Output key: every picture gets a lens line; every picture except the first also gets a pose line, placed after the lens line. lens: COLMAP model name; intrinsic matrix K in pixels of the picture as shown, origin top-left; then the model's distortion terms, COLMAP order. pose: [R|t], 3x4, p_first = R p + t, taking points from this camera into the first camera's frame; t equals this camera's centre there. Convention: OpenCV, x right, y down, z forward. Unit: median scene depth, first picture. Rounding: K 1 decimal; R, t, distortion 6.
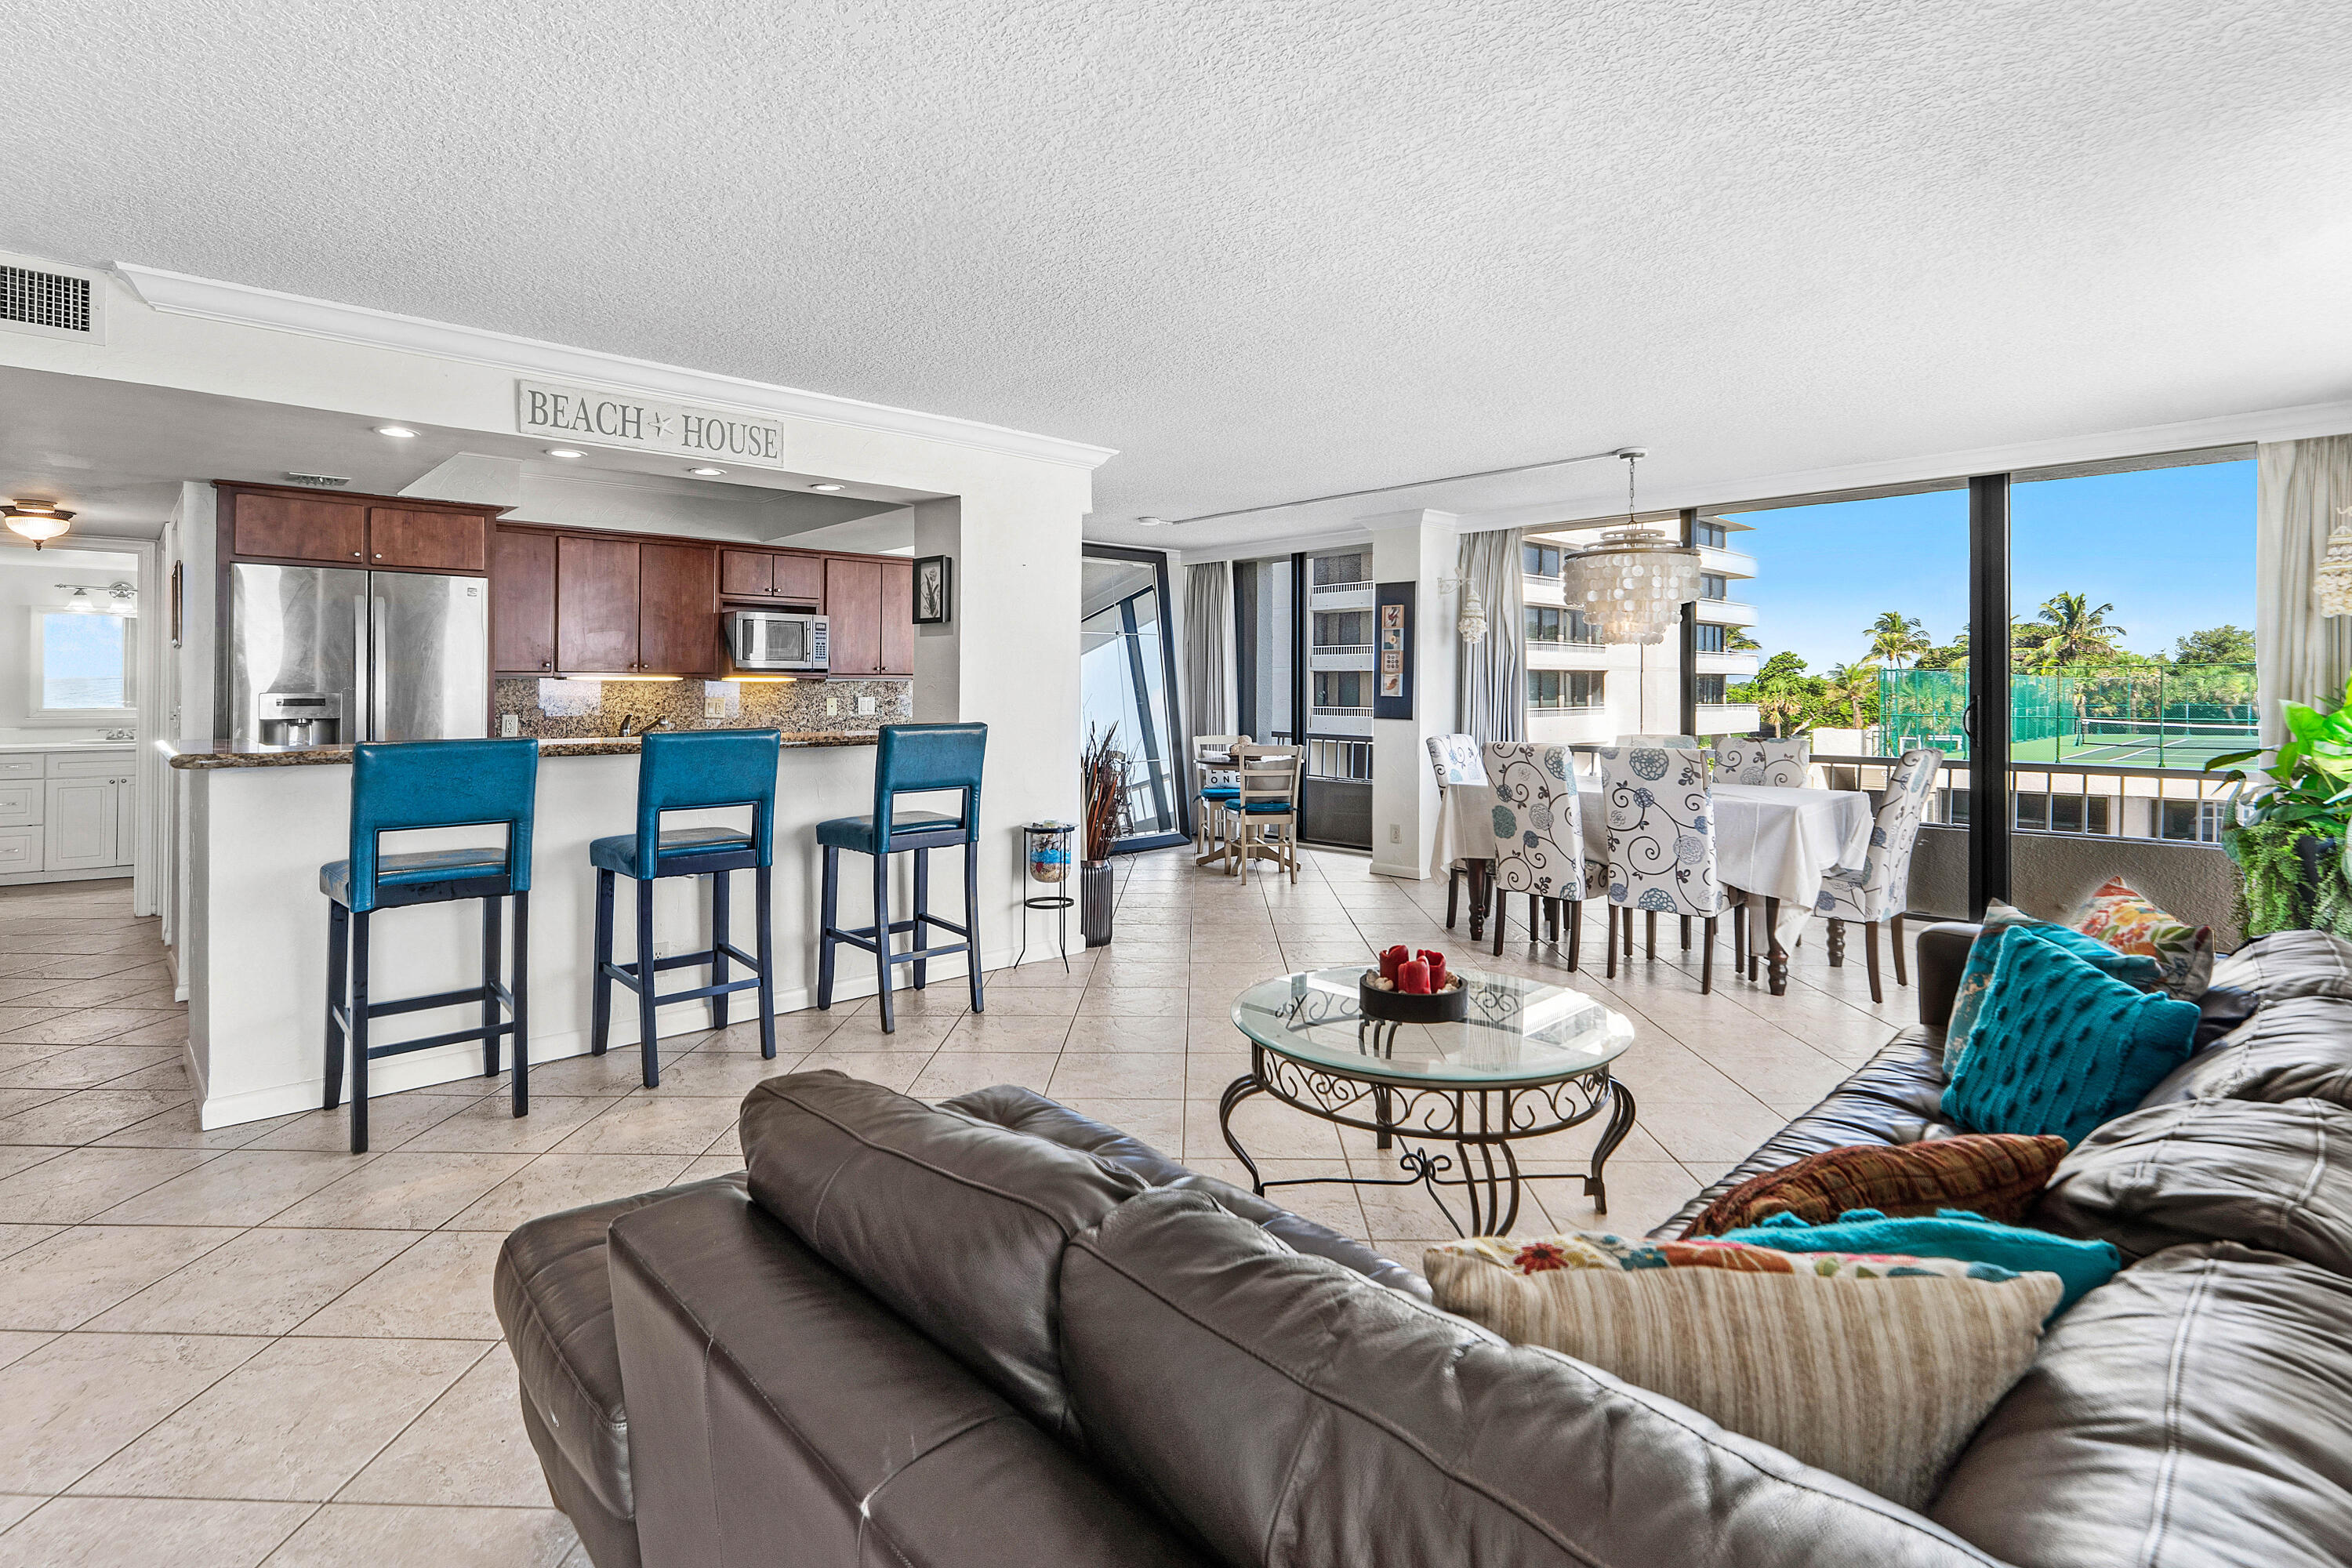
lens RADIAL K [[1118.0, 0, 1176.3], [0, 1118.0, 711.4], [0, 0, 1]] dist [-0.002105, -0.000410]
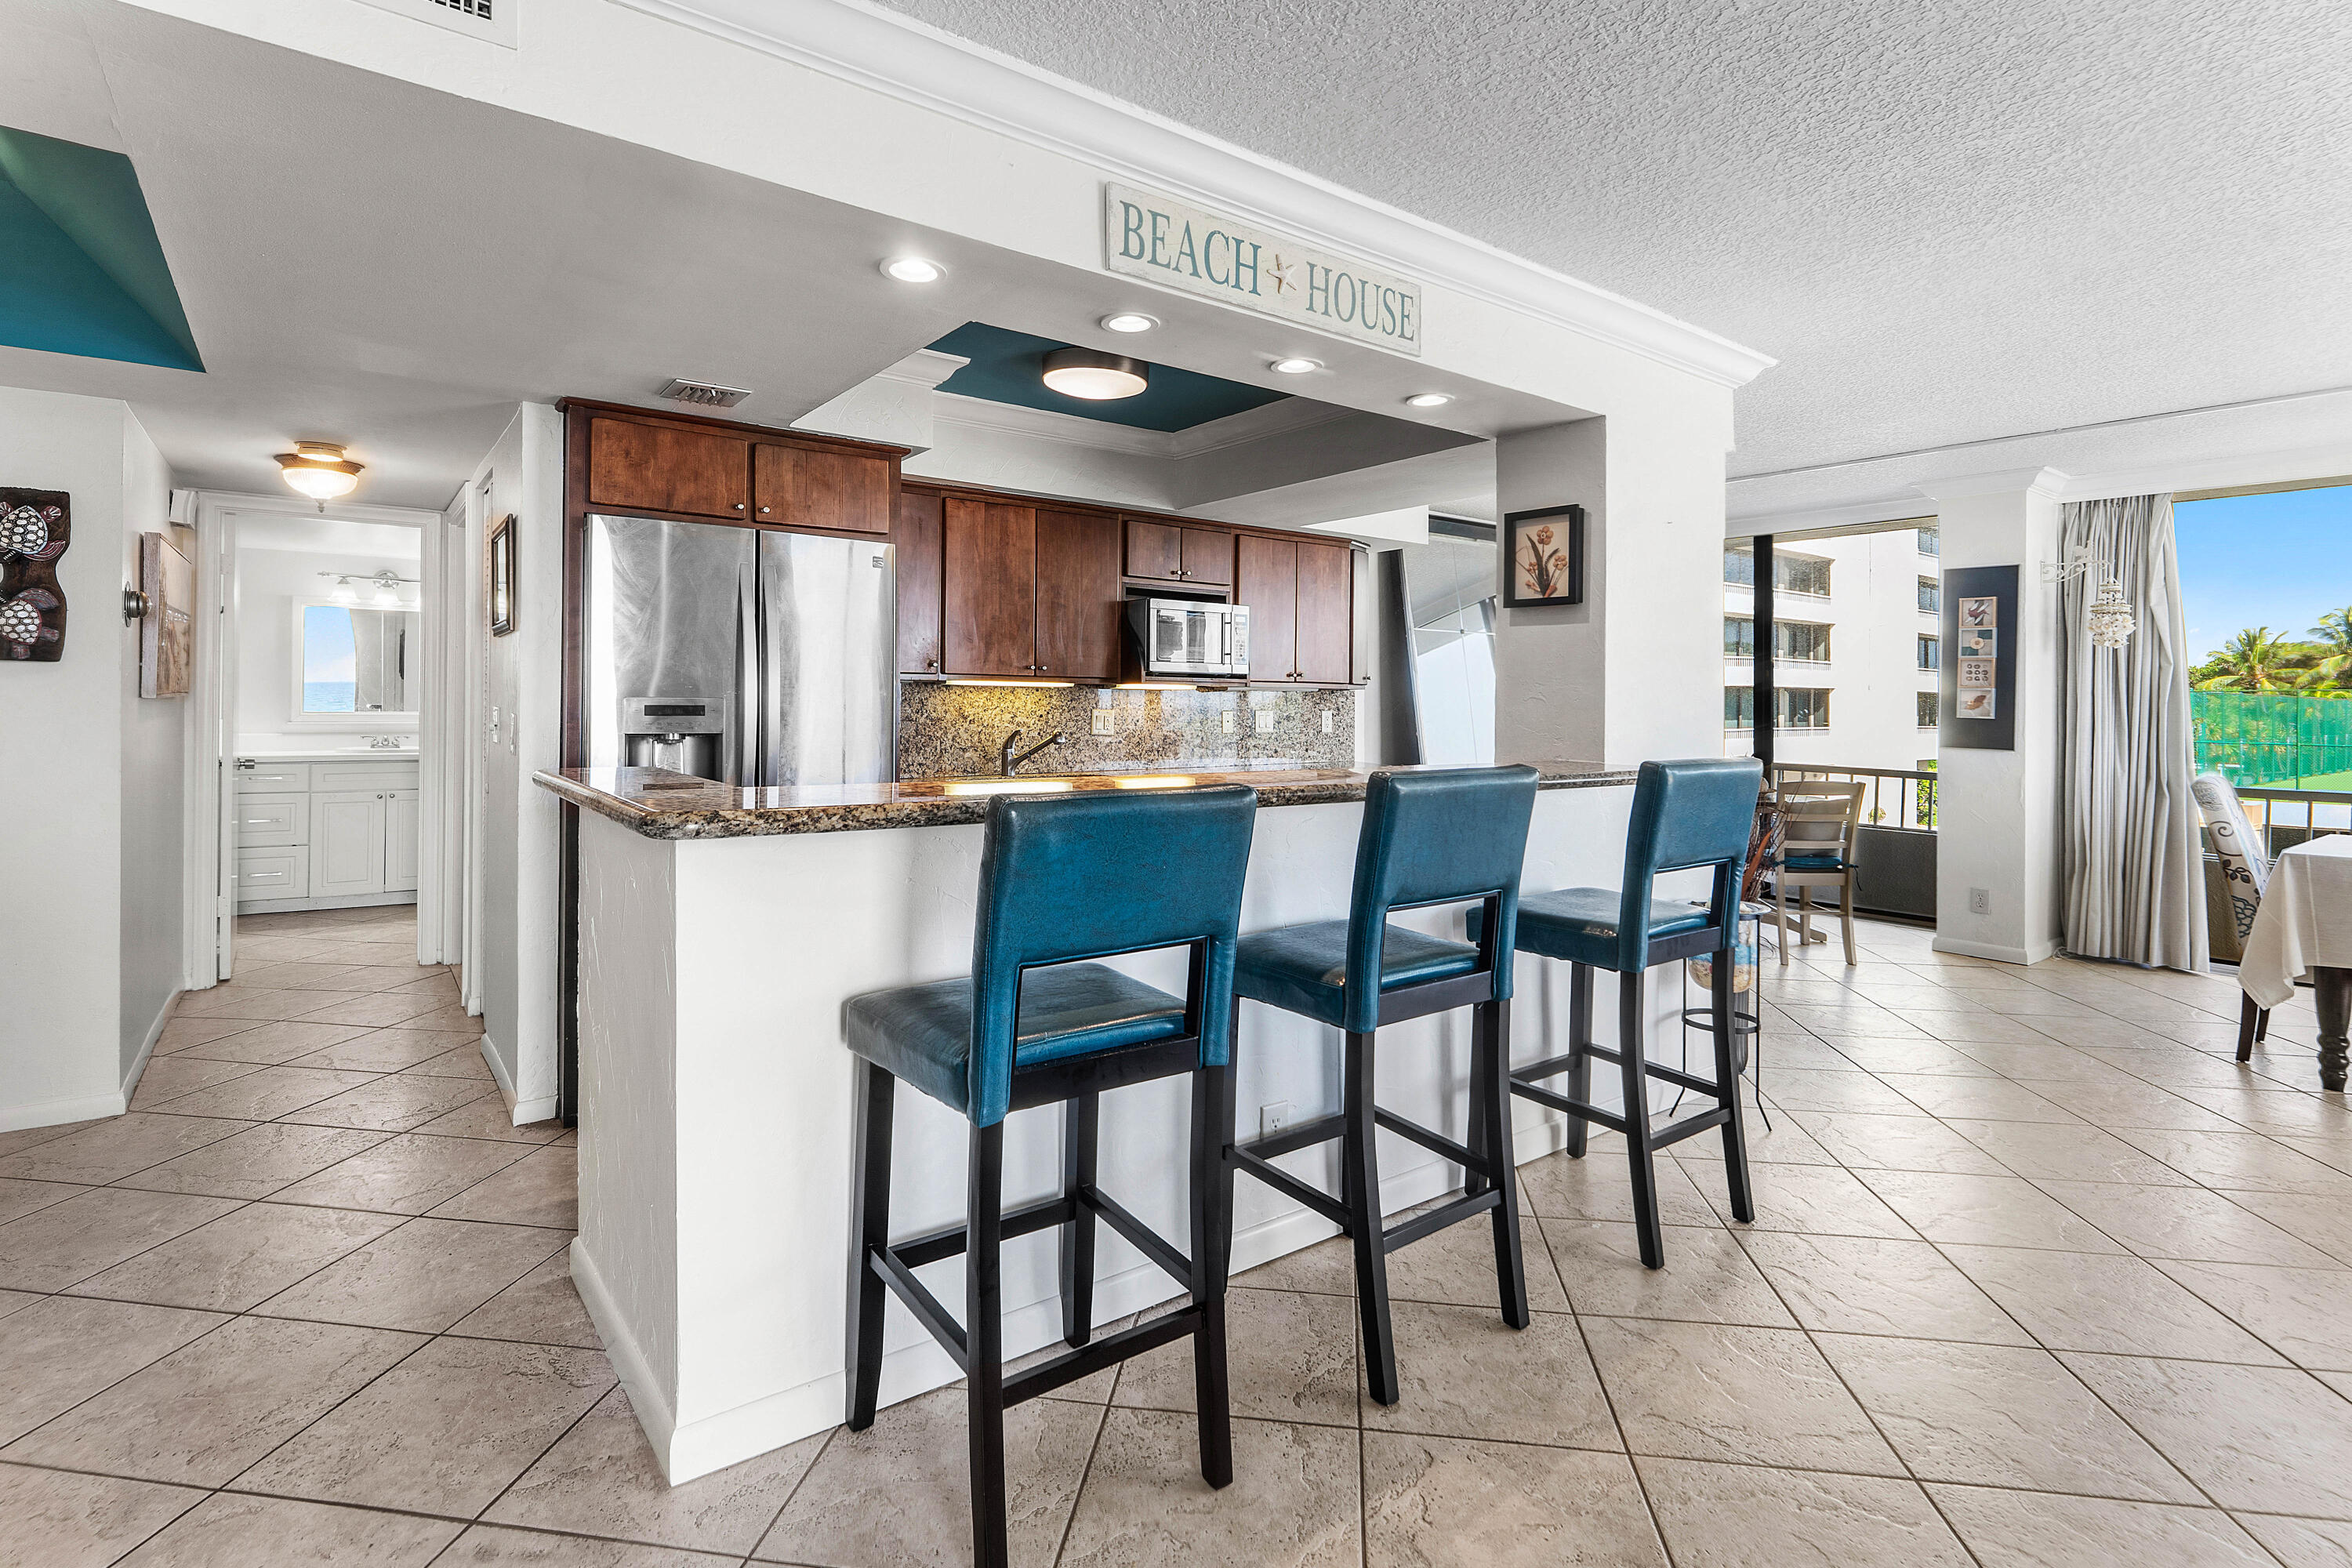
lens RADIAL K [[1092.7, 0, 1211.5], [0, 1092.7, 738.0], [0, 0, 1]] dist [-0.001440, -0.000216]
pose [[0.996438, 0.014493, -0.083072, -0.367885], [-0.013496, 0.999830, 0.012555, -0.003565], [0.083240, -0.011389, 0.996464, 0.317210]]
